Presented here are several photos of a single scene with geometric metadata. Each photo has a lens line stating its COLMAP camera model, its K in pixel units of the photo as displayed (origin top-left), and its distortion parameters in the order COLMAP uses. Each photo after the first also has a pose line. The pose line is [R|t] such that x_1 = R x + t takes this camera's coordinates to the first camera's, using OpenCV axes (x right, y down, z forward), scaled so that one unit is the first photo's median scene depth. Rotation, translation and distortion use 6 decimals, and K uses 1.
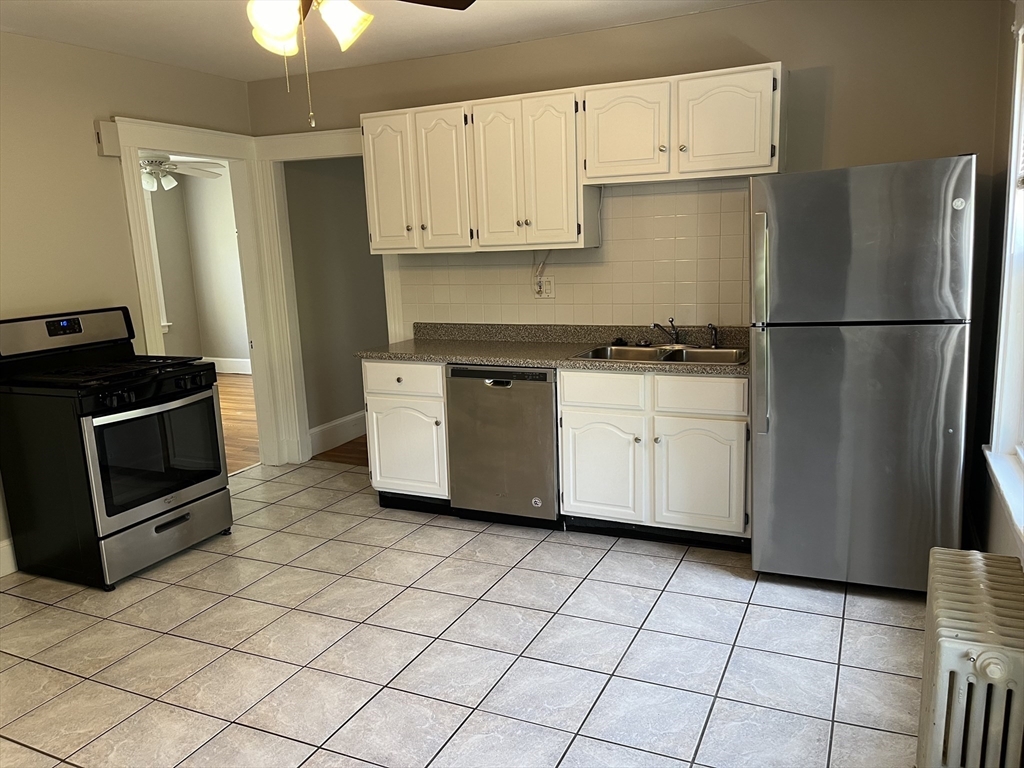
lens RADIAL K [[779.0, 0, 531.6], [0, 779.0, 399.1], [0, 0, 1]] dist [0.007090, 0.001575]
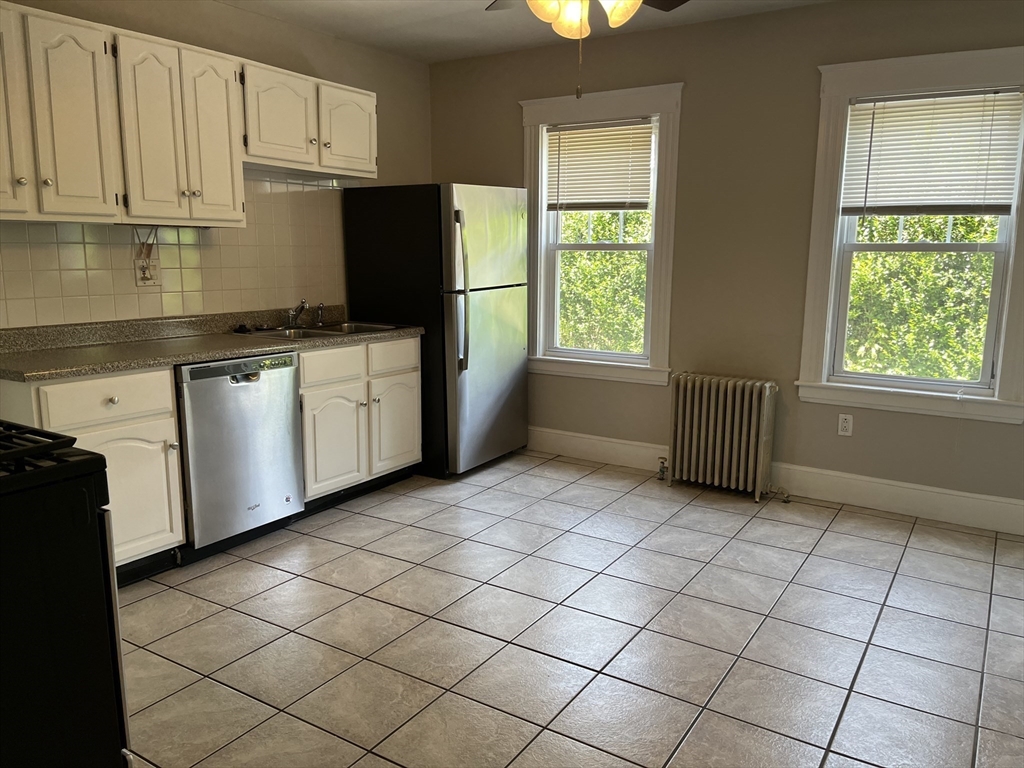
lens RADIAL K [[779.0, 0, 531.6], [0, 779.0, 399.1], [0, 0, 1]] dist [0.007090, 0.001575]
pose [[0.101548, -0.148970, 0.983614, -0.875992], [0.183501, 0.974564, 0.128655, -0.050489], [-0.977760, 0.167429, 0.126302, 0.587115]]
